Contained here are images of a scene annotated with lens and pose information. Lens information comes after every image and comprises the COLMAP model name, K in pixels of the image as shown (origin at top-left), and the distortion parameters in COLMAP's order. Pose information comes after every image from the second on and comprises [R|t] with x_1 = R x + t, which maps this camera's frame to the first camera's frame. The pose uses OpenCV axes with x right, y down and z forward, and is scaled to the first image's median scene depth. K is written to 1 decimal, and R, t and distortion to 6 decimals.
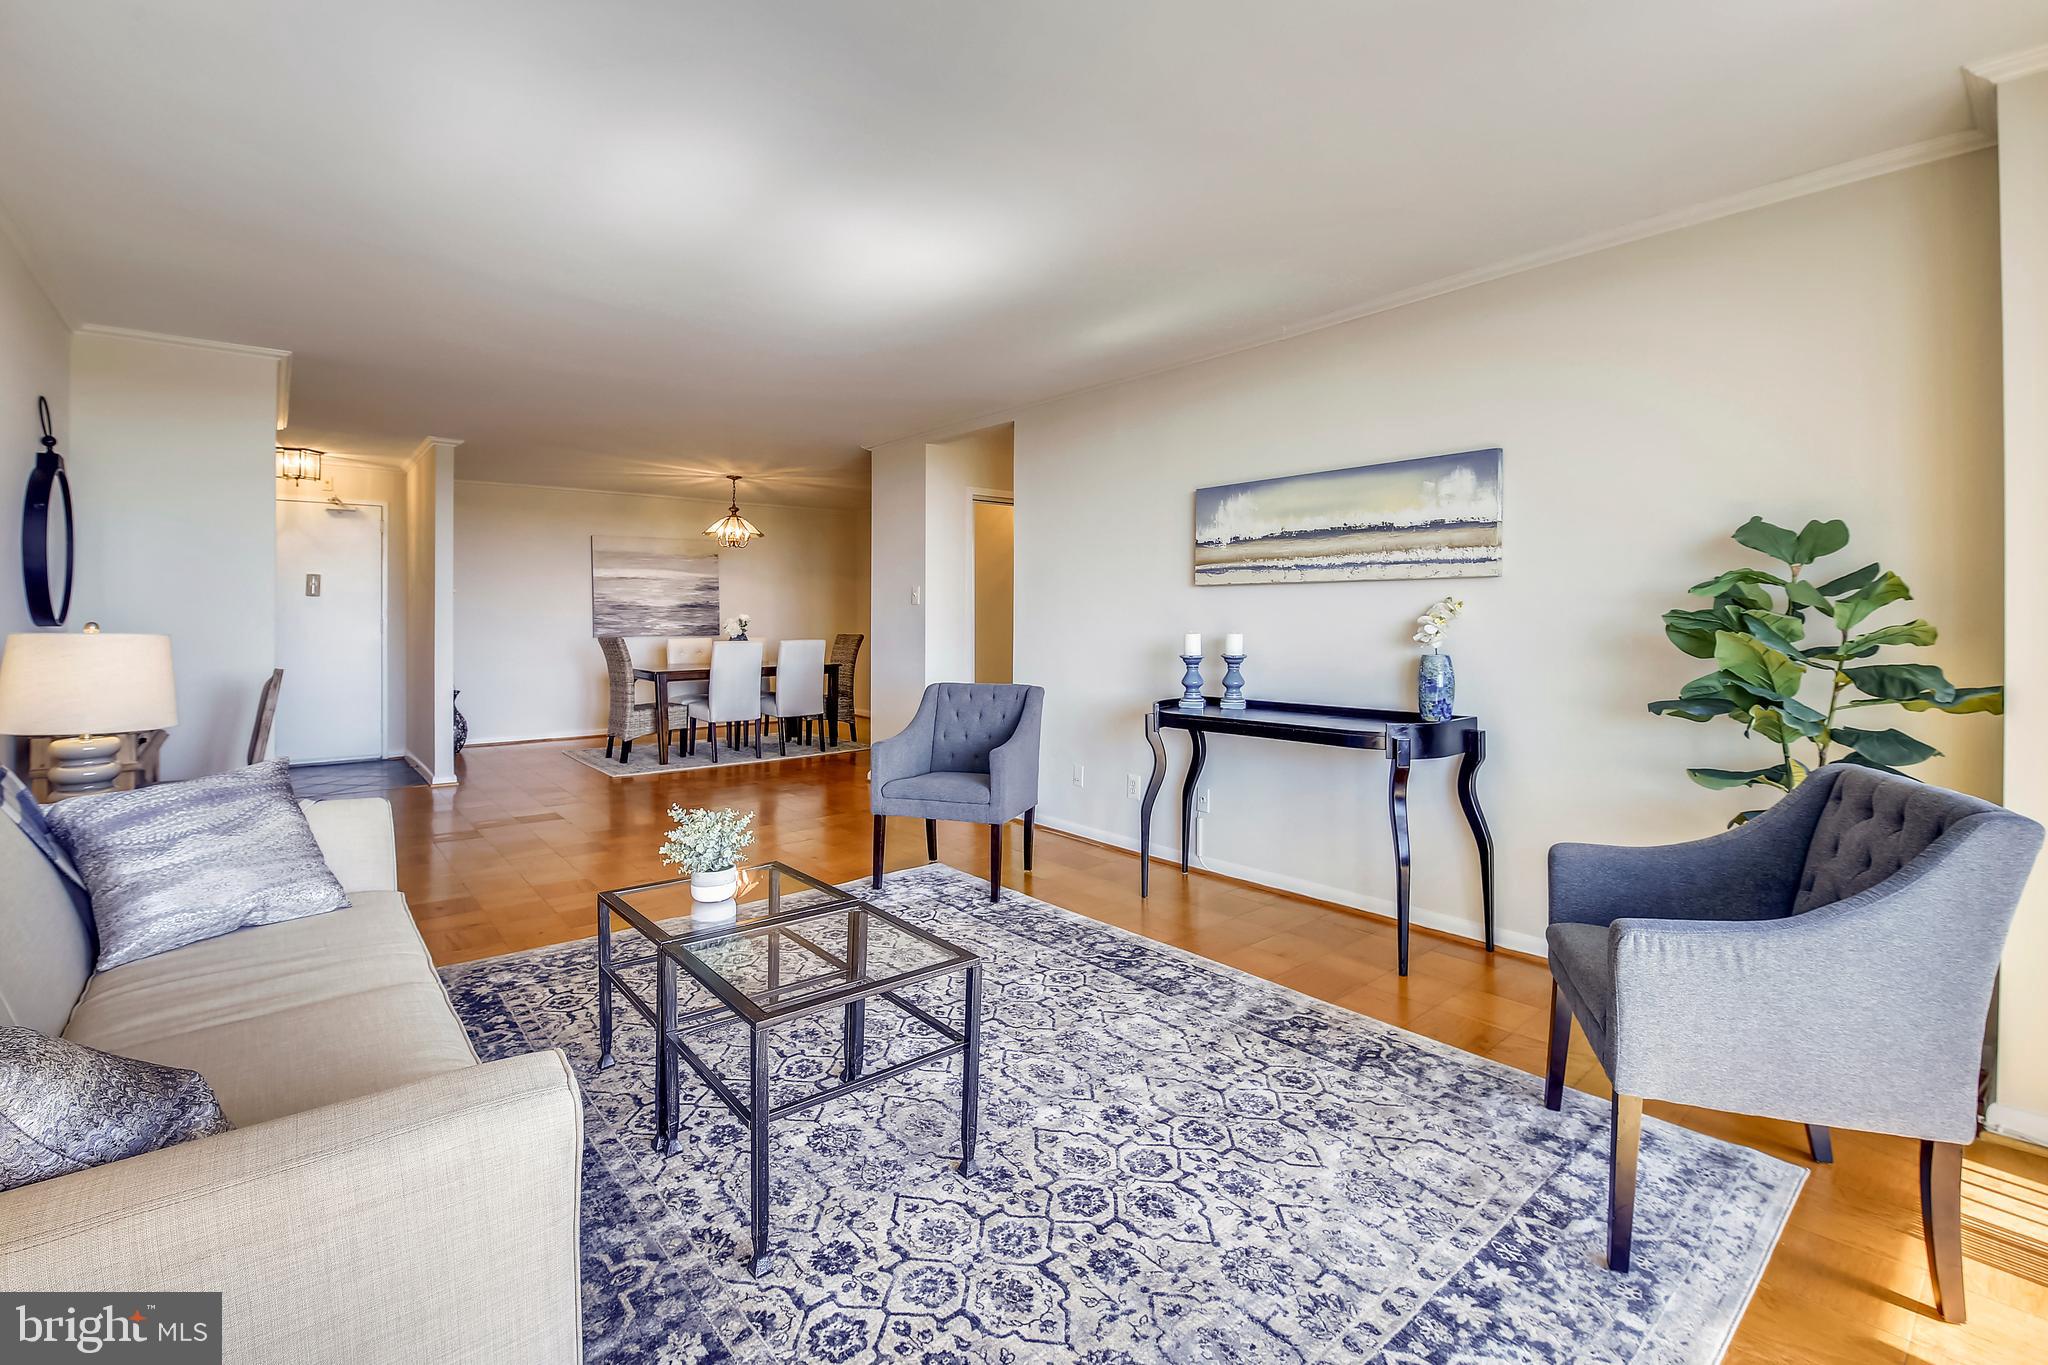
lens RADIAL K [[906.7, 0, 1030.8], [0, 906.7, 601.1], [0, 0, 1]] dist [-0.003322, -0.000581]
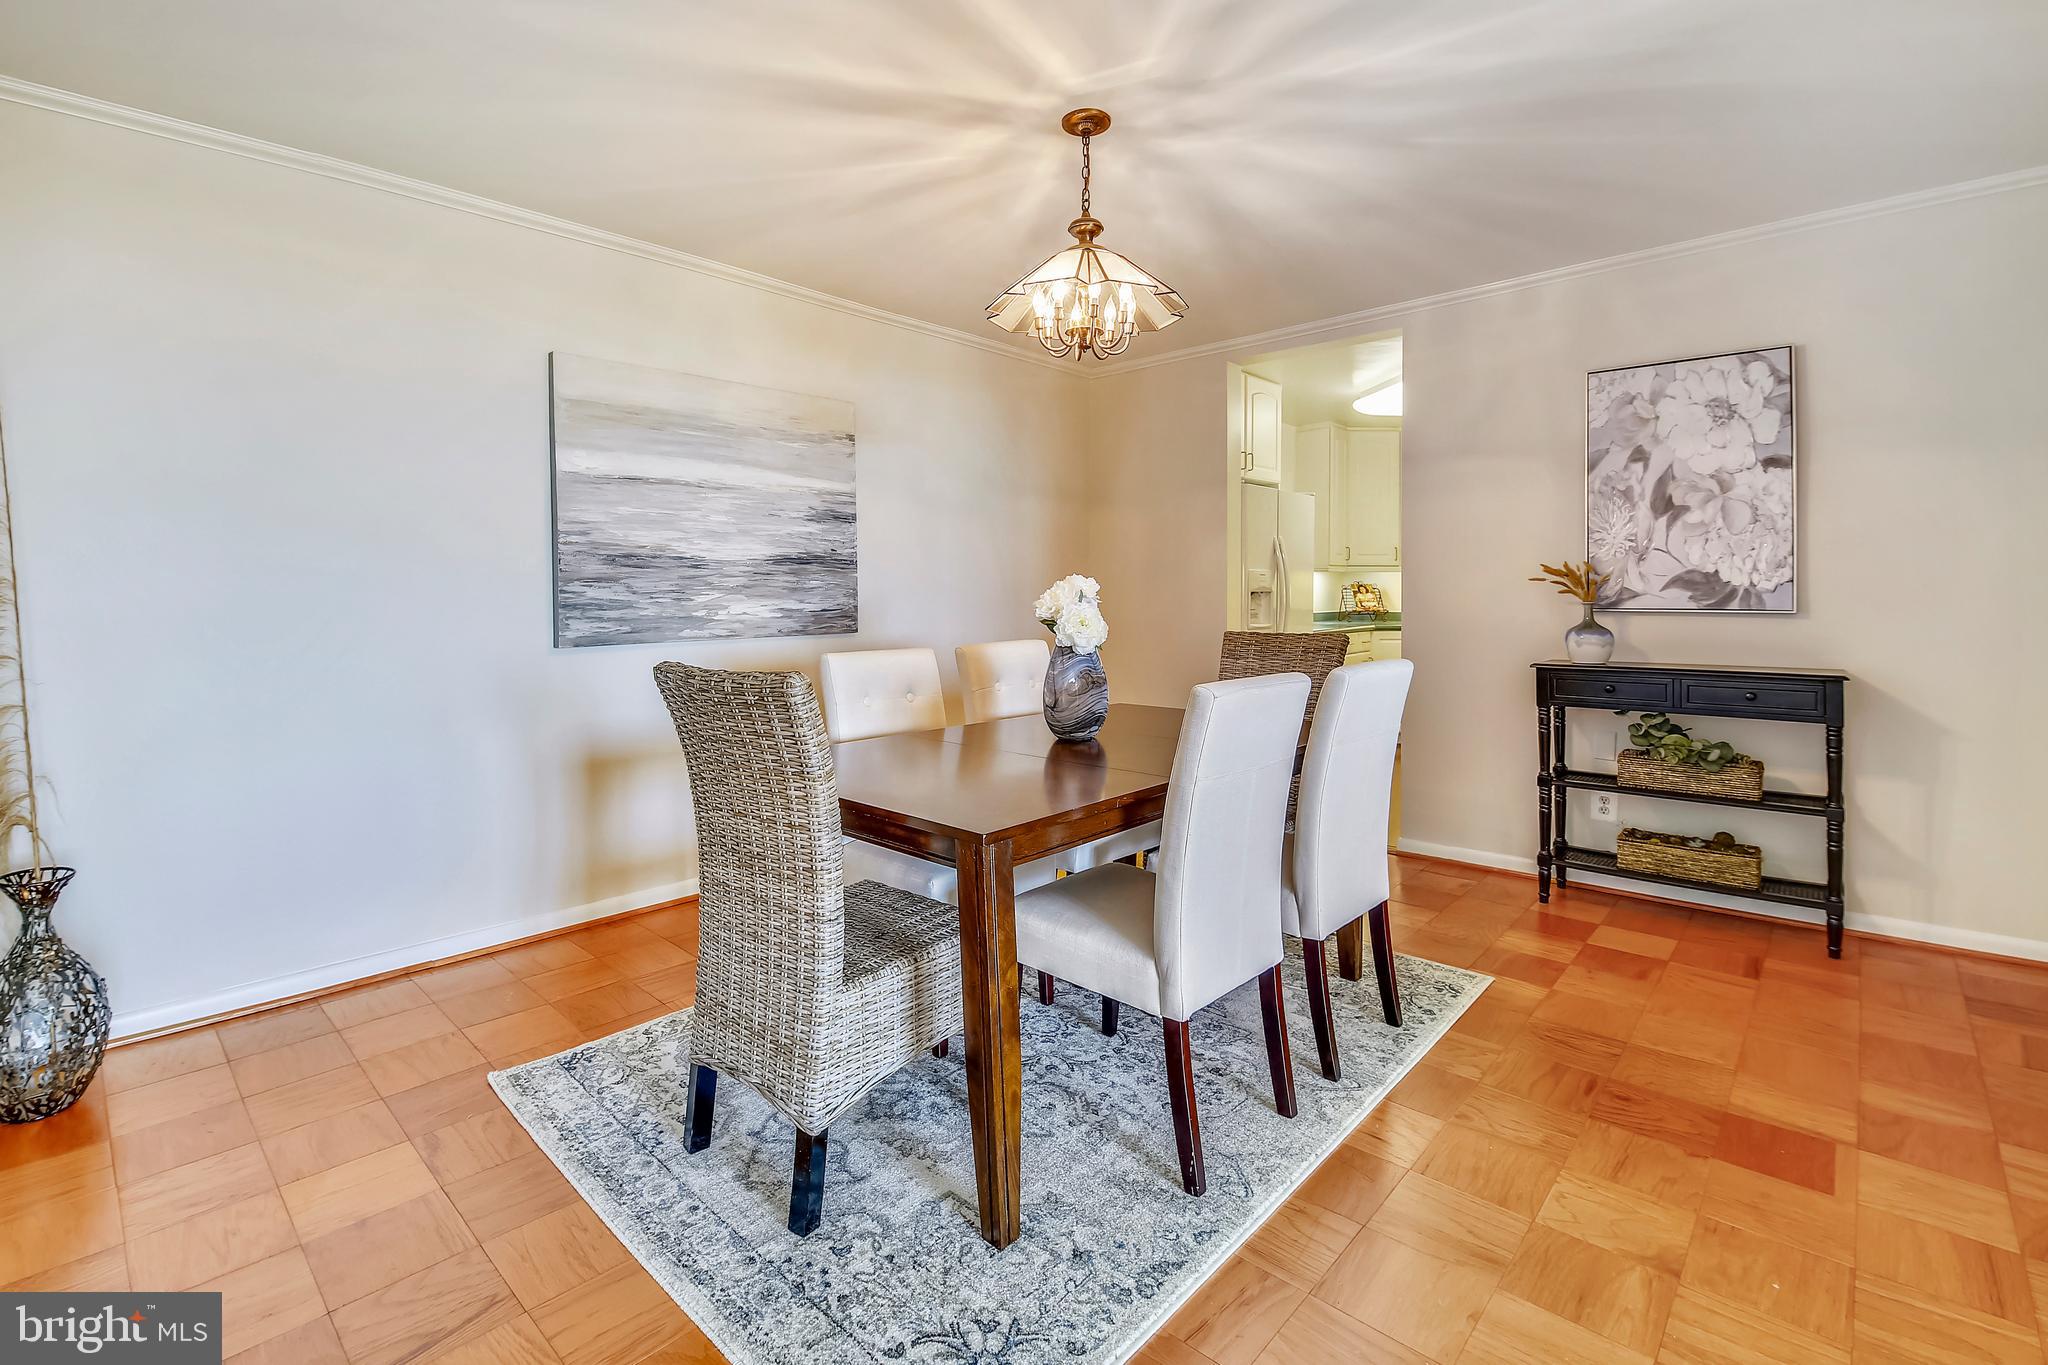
lens RADIAL K [[906.7, 0, 1030.8], [0, 906.7, 601.1], [0, 0, 1]] dist [-0.003322, -0.000581]
pose [[0.991997, -0.002538, 0.126237, -0.829147], [-0.001167, 0.999571, 0.029265, 0.029319], [-0.126257, -0.029178, 0.991568, 1.517991]]
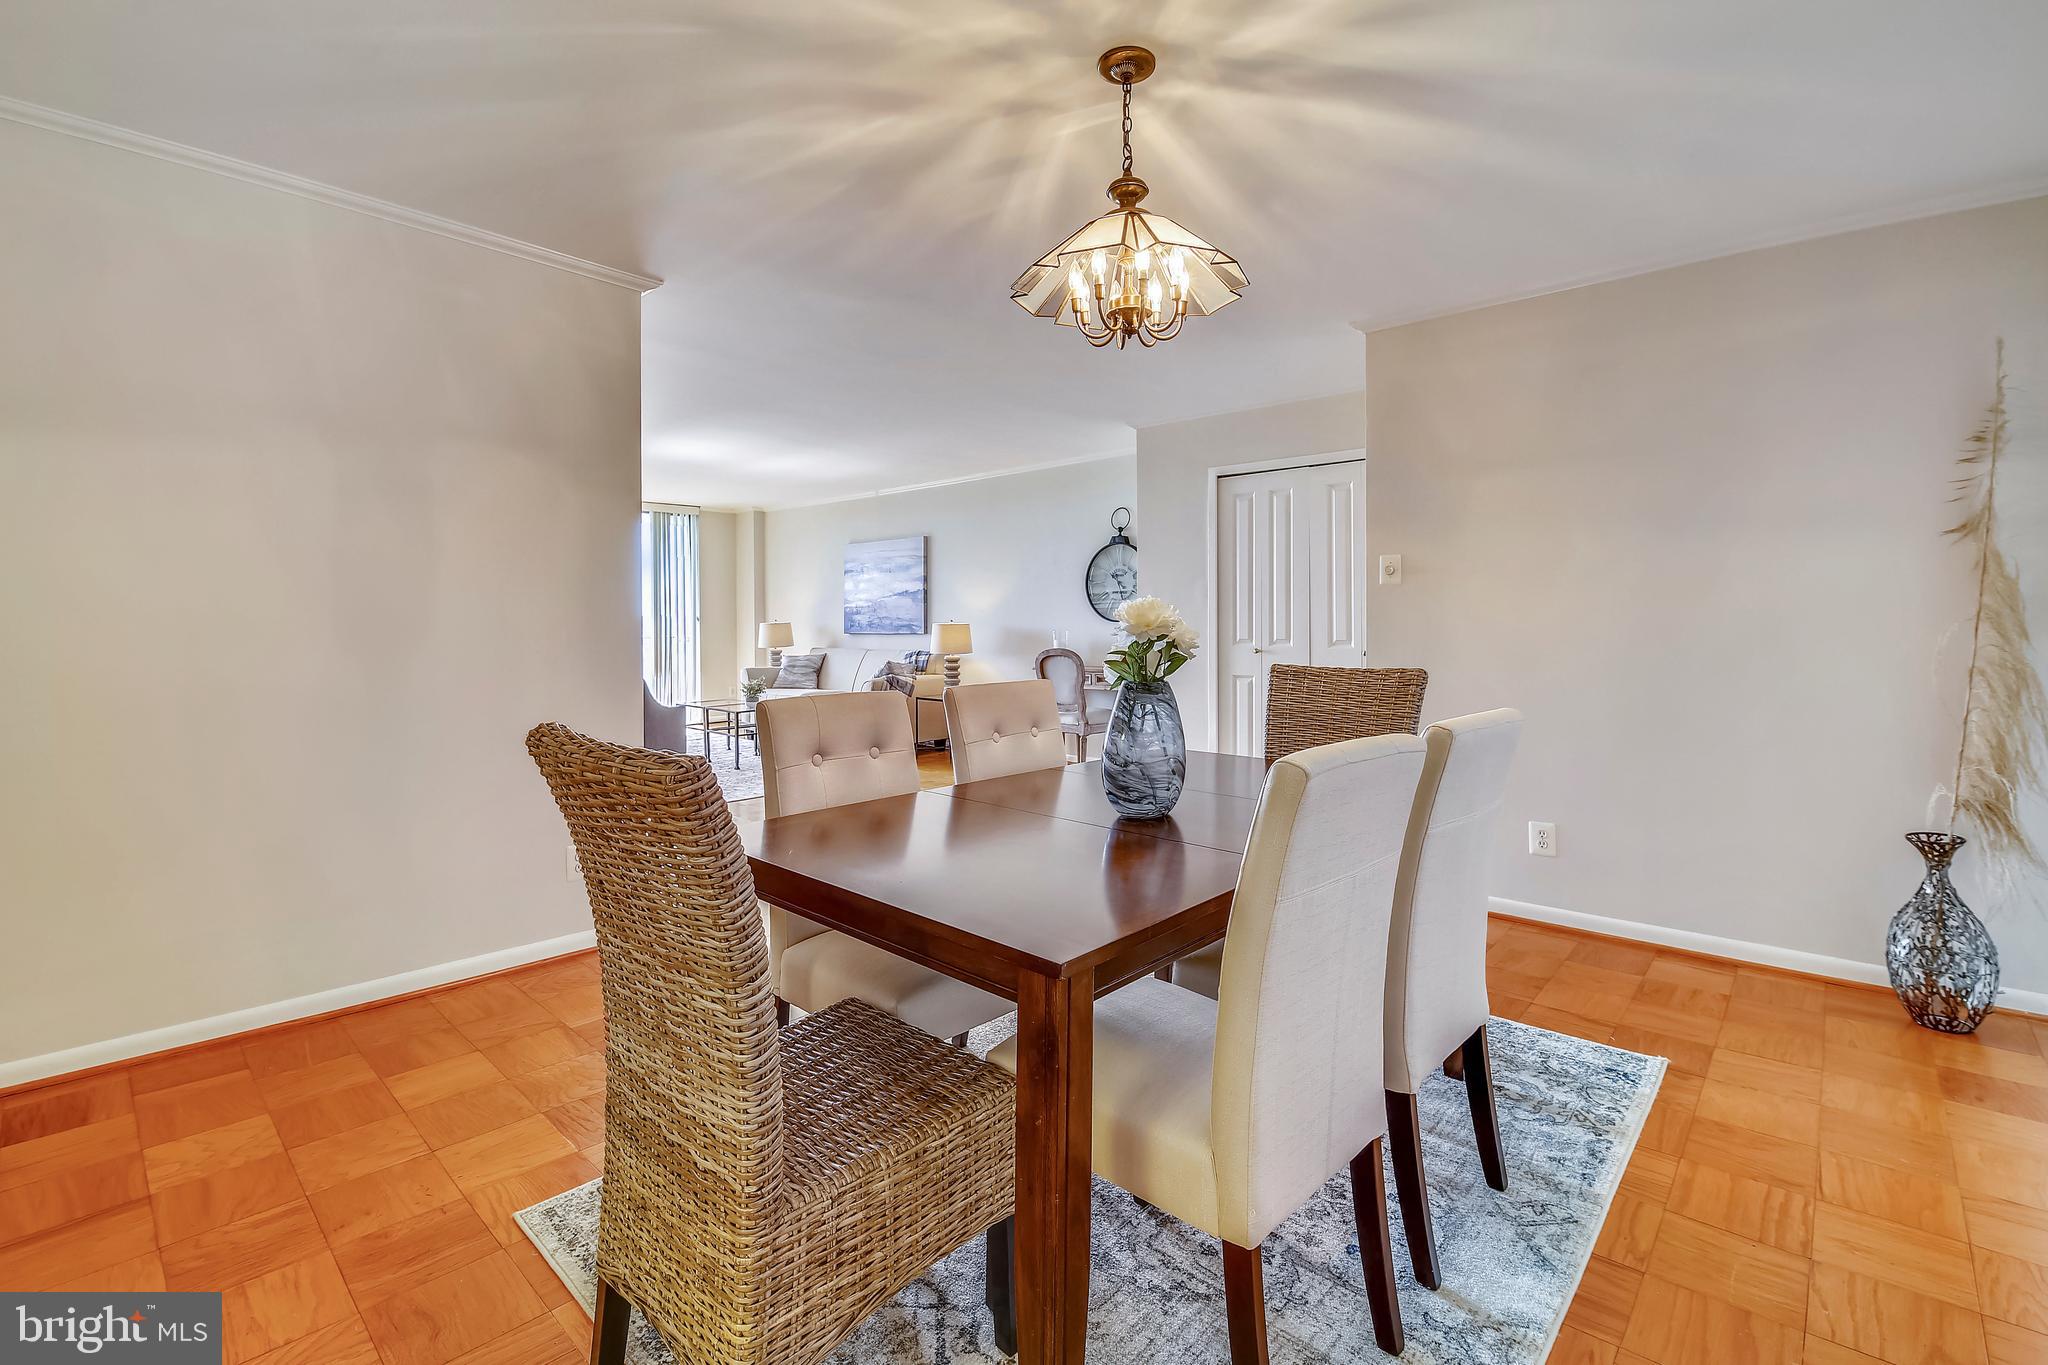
lens RADIAL K [[896.9, 0, 1013.8], [0, 896.9, 636.0], [0, 0, 1]] dist [-0.000670, -0.000309]
pose [[-0.993296, 0.006079, -0.115439, -0.570073], [0.006064, 0.999981, 0.000473, 0.051536], [0.115439, -0.000230, -0.993314, 2.708547]]
